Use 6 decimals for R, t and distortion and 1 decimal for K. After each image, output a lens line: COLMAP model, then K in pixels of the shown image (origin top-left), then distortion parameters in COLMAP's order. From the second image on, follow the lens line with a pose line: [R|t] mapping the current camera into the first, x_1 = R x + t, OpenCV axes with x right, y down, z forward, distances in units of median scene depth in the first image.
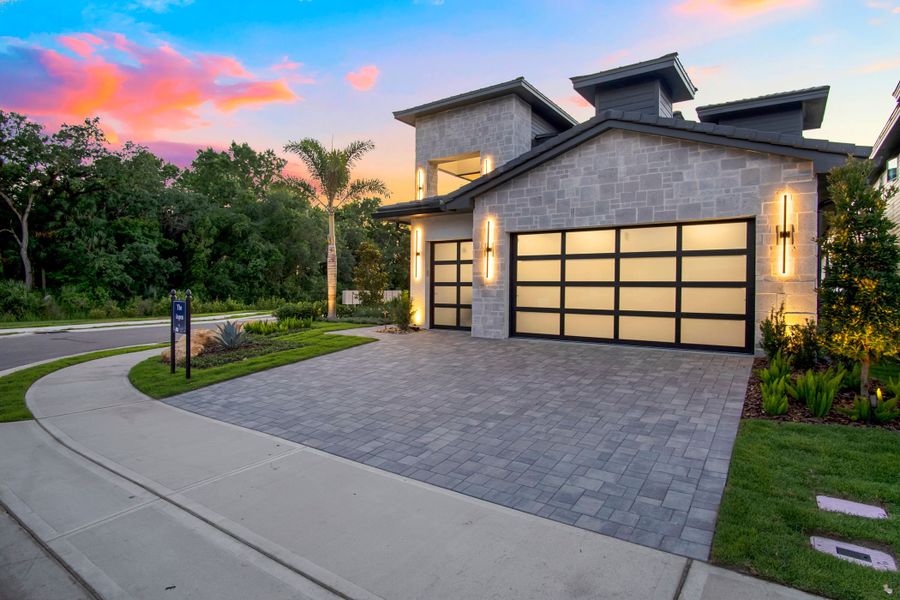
lens RADIAL K [[488.8, 0, 452.2], [0, 488.8, 296.5], [0, 0, 1]] dist [-0.032302, 0.003953]
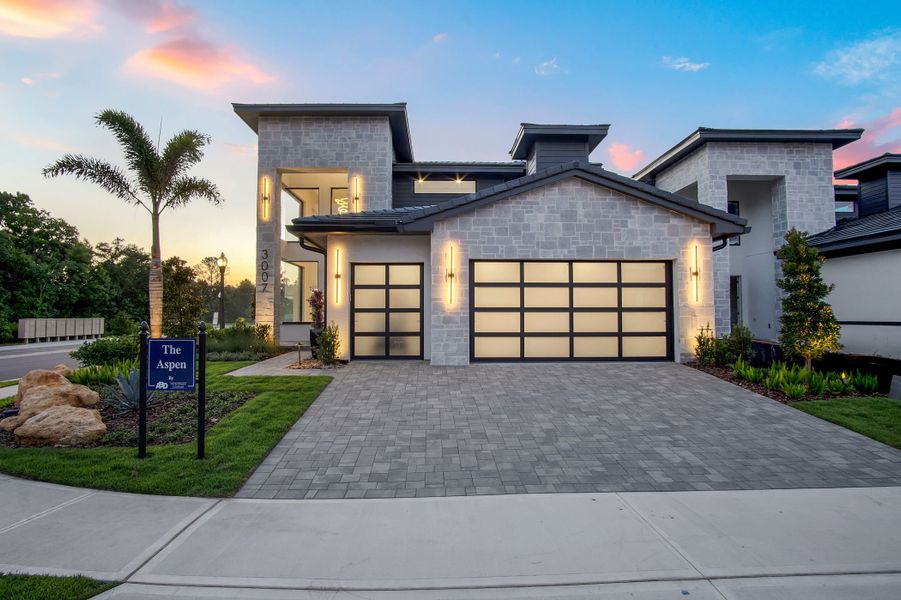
lens RADIAL K [[489.3, 0, 452.7], [0, 489.3, 296.5], [0, 0, 1]] dist [-0.032302, 0.003953]
pose [[0.800668, 0.011483, 0.598998, -0.551322], [0.018540, 0.998863, -0.043931, -0.010272], [-0.598821, 0.046280, 0.799544, 0.227023]]
